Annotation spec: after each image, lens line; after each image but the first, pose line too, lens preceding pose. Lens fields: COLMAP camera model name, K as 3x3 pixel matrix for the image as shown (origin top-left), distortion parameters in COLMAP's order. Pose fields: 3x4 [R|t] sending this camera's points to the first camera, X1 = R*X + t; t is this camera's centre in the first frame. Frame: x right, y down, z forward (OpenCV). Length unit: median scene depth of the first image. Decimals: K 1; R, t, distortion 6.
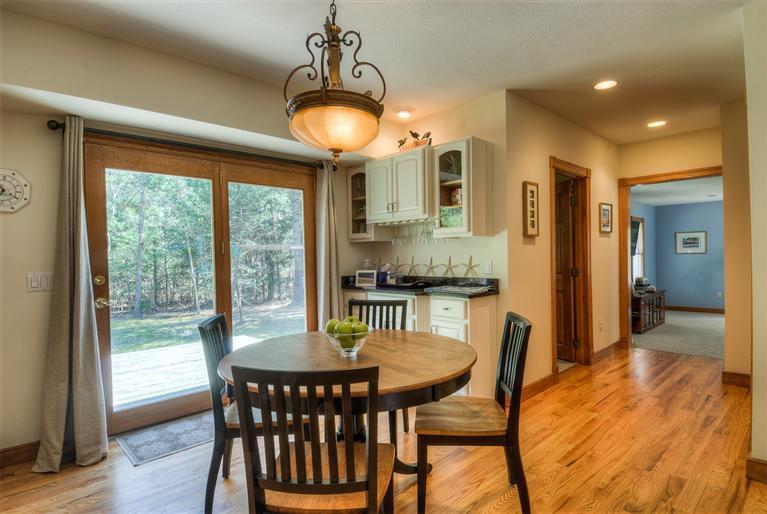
lens RADIAL K [[404.0, 0, 383.5], [0, 404.0, 257.0], [0, 0, 1]] dist [0.030734, -0.000632]
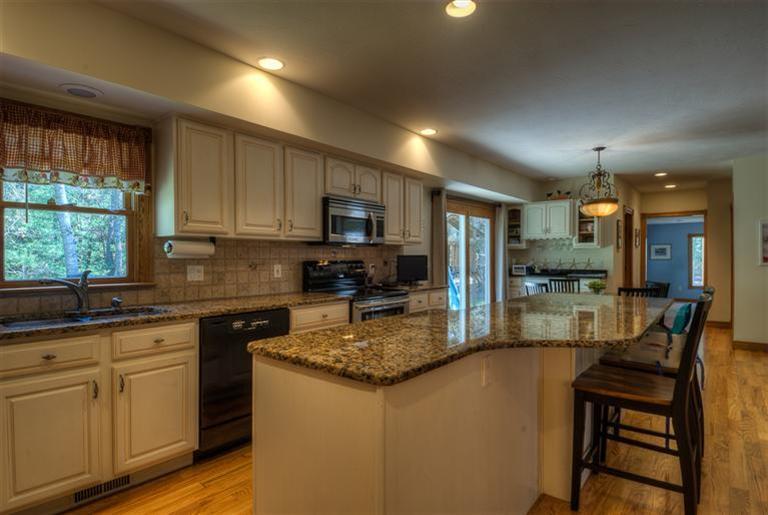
lens RADIAL K [[404.5, 0, 384.0], [0, 404.5, 257.5], [0, 0, 1]] dist [0.030734, -0.000632]
pose [[0.993108, 0.017000, 0.115963, -0.842515], [-0.016455, 0.999849, -0.005656, 0.019382], [-0.116042, 0.003709, 0.993237, -0.686988]]
